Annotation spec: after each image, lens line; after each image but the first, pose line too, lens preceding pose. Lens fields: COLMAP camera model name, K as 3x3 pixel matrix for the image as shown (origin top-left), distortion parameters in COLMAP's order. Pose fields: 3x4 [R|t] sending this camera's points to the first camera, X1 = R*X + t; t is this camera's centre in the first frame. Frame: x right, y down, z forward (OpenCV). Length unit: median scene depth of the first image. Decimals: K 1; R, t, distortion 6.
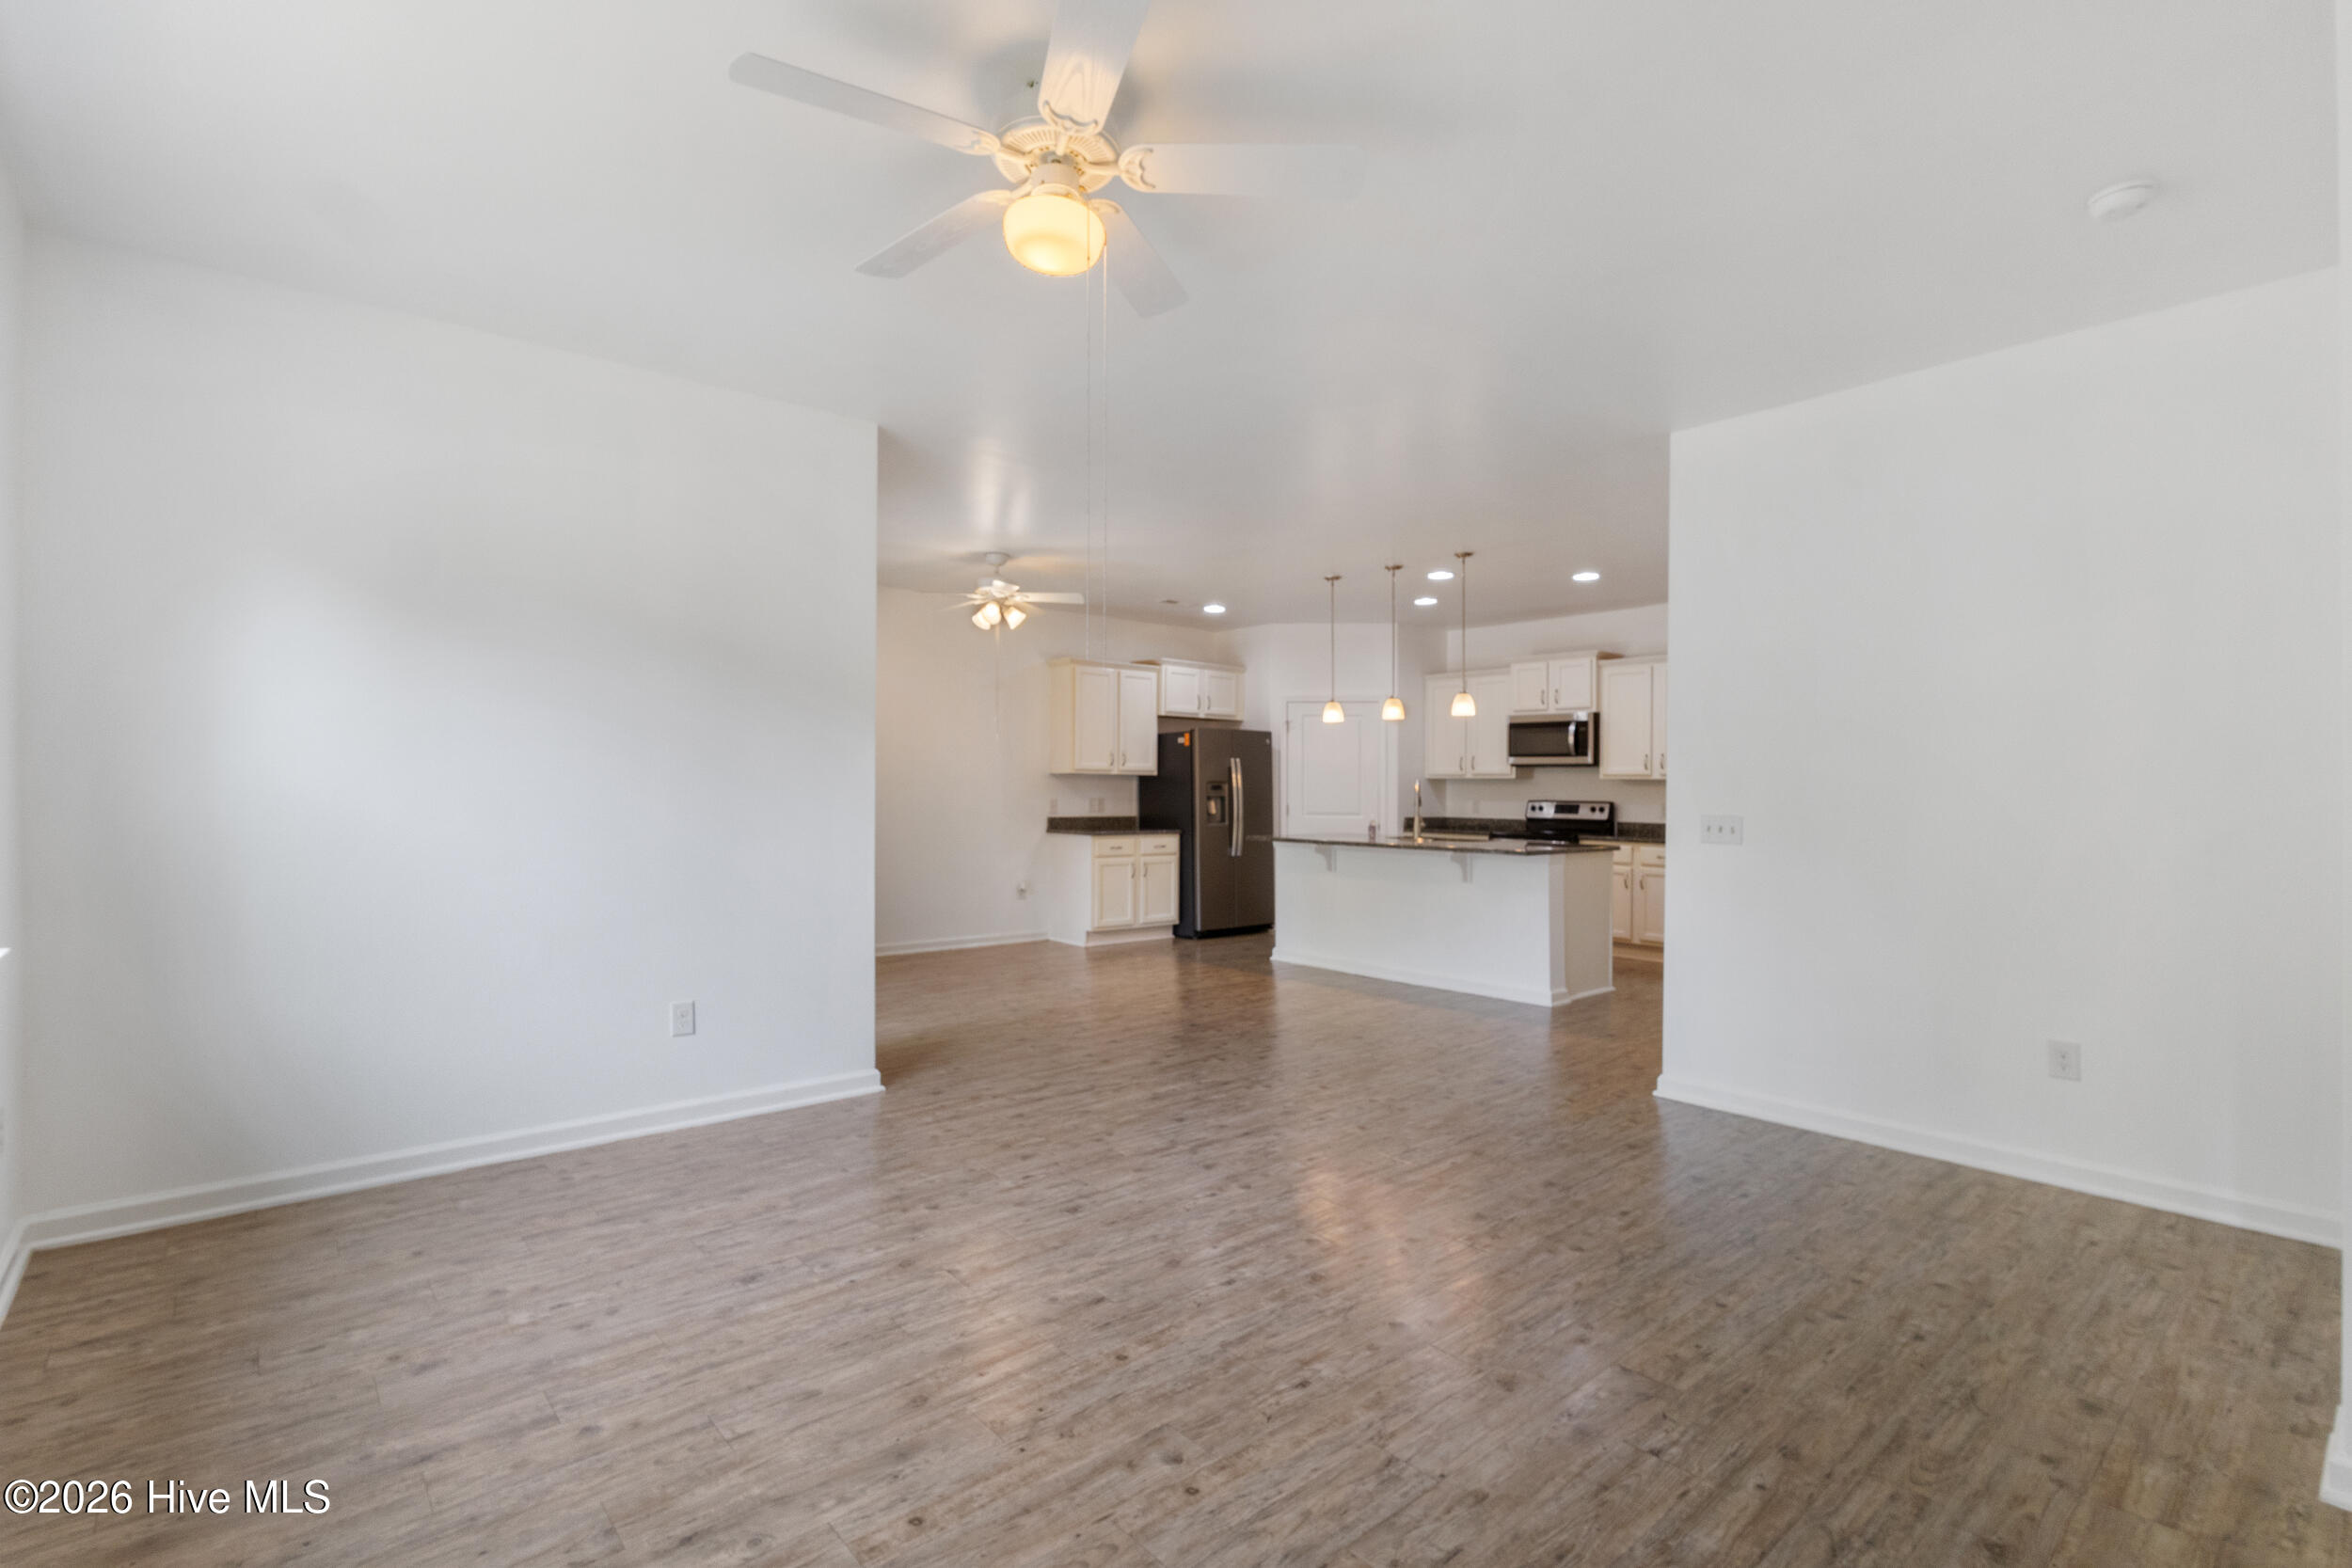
lens RADIAL K [[1115.6, 0, 1172.2], [0, 1115.6, 800.5], [0, 0, 1]] dist [0.001099, -0.000130]
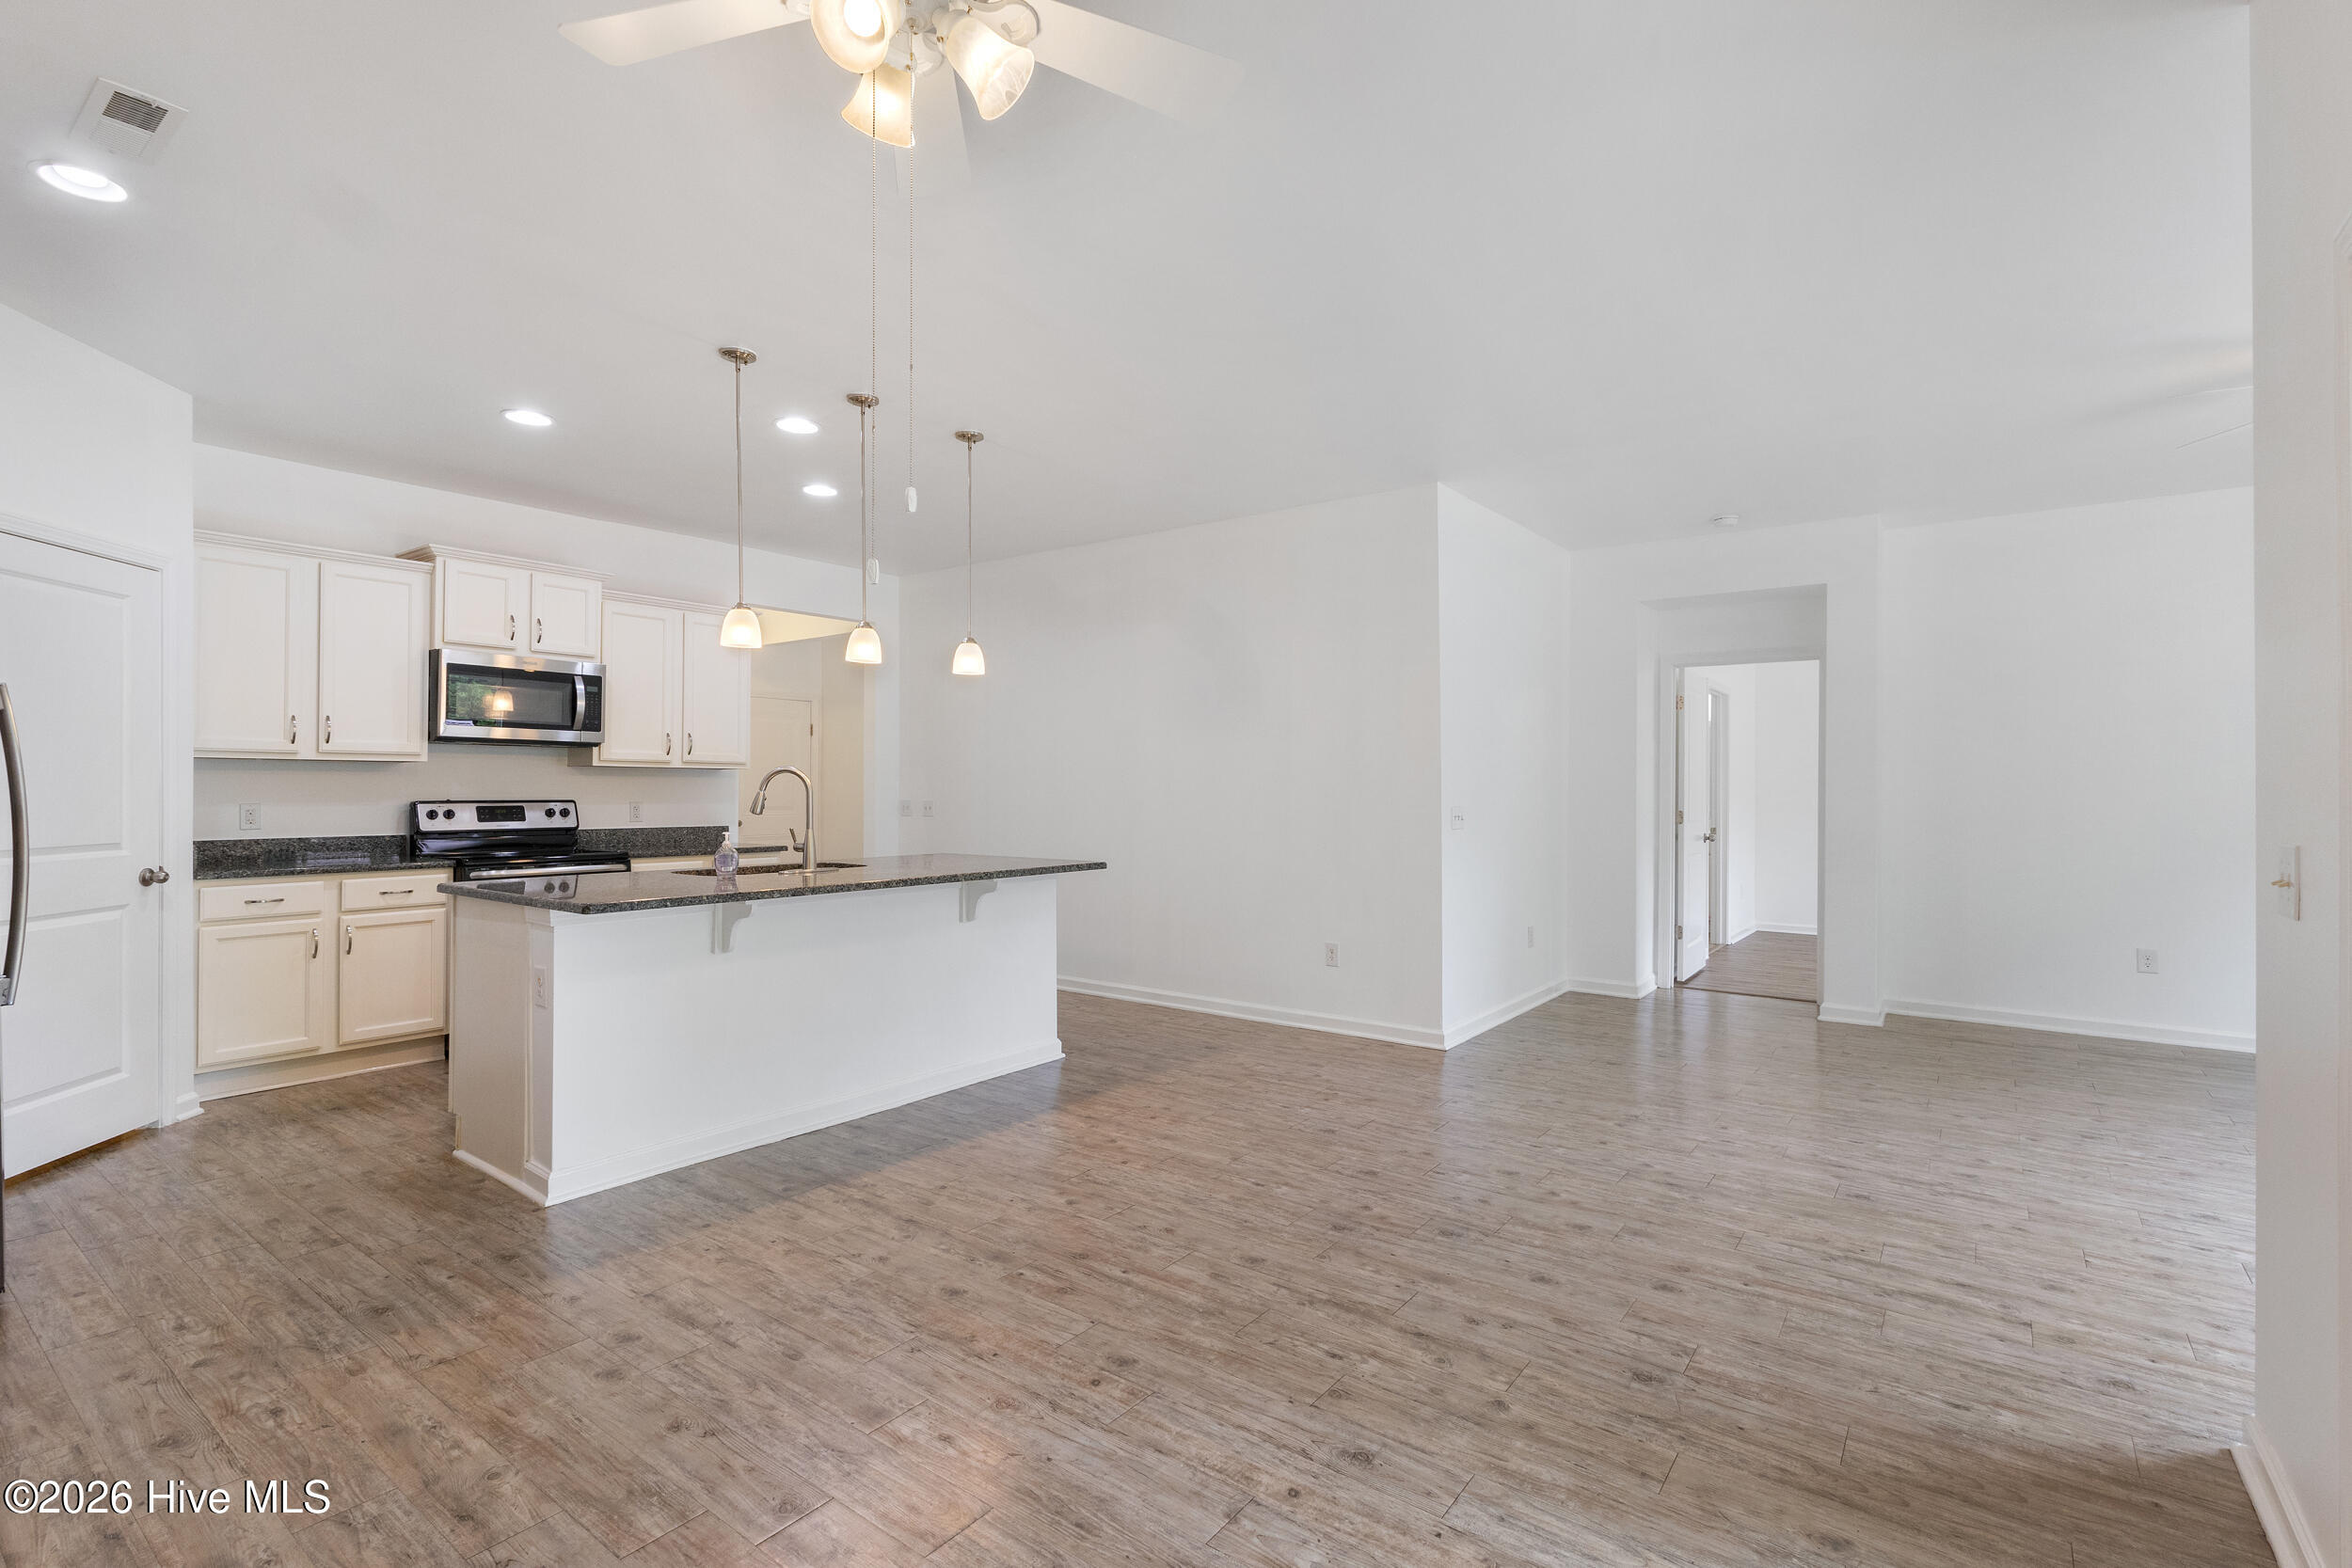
lens RADIAL K [[1075.2, 0, 1176.0], [0, 1075.2, 784.0], [0, 0, 1]] dist [0.002730, 0.000283]
pose [[-0.208697, -0.005344, 0.977966, -0.303139], [0.005947, 0.999960, 0.006733, -0.010458], [-0.977962, 0.007221, -0.208657, 0.763797]]
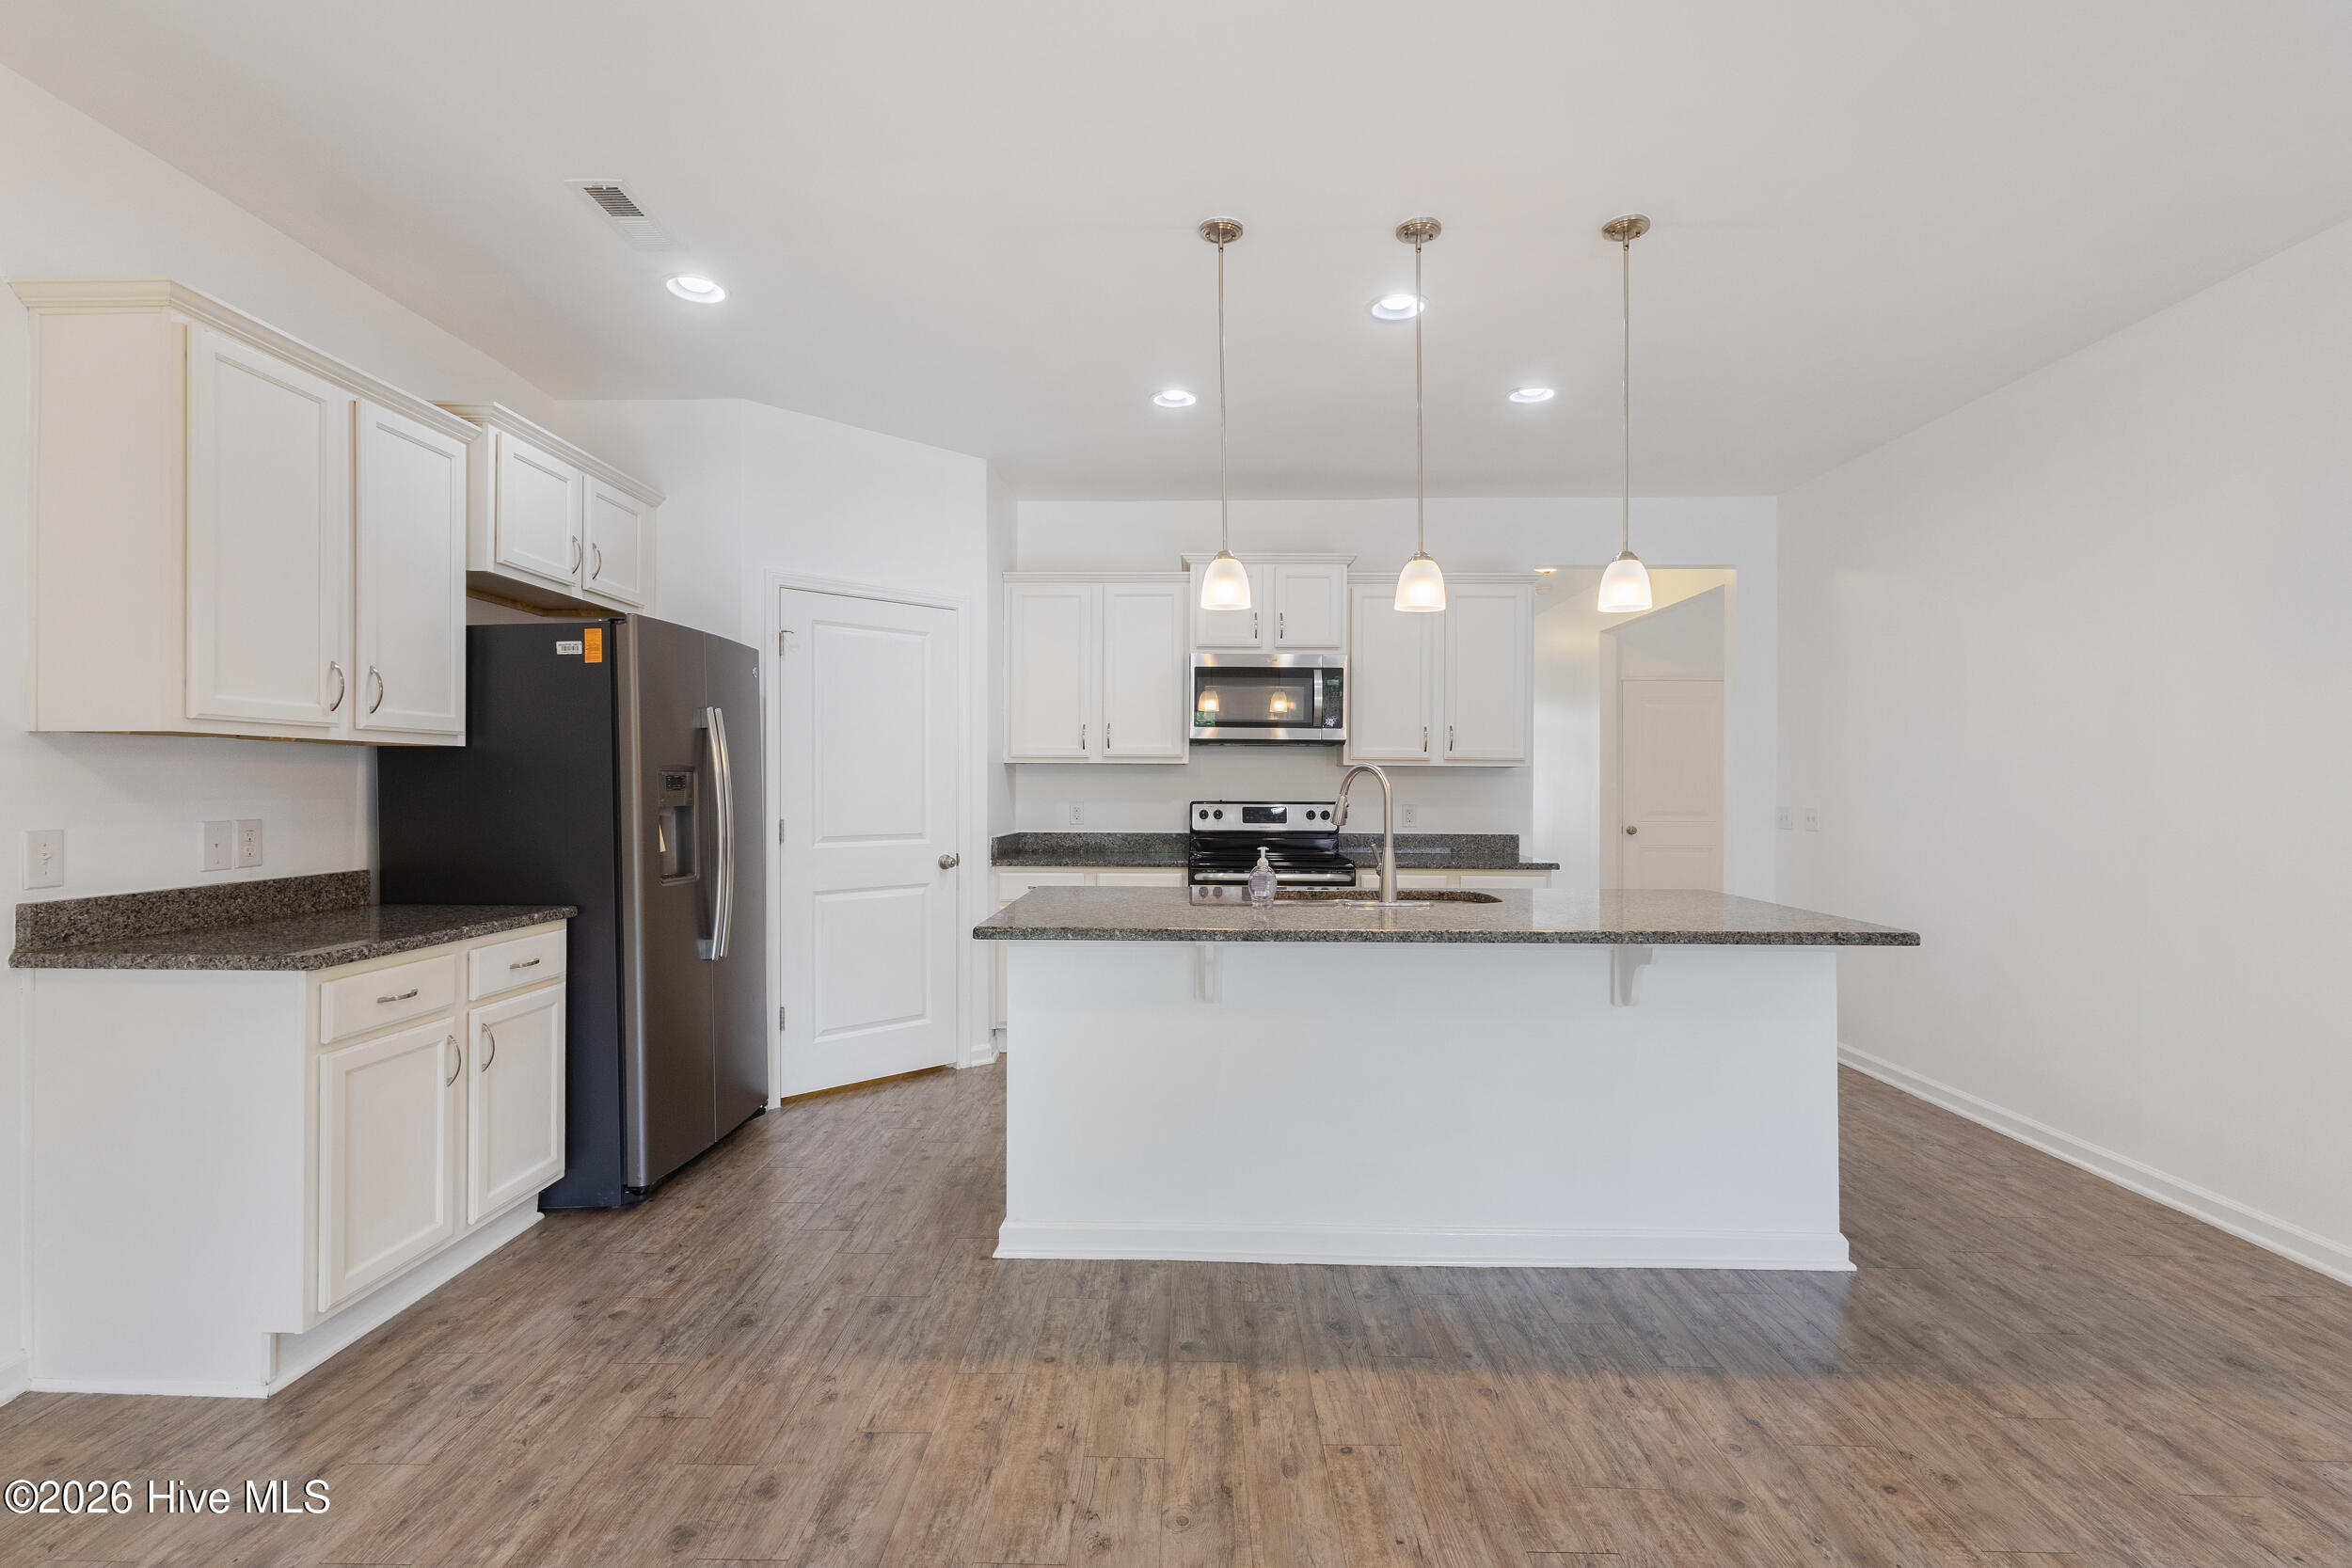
lens RADIAL K [[1088.1, 0, 1176.0], [0, 1088.1, 784.0], [0, 0, 1]] dist [0.005719, -0.000121]
pose [[0.674278, -0.006276, 0.738450, -0.117412], [0.010315, 0.999946, -0.000920, -0.009193], [-0.738405, 0.008237, 0.674307, 0.637909]]
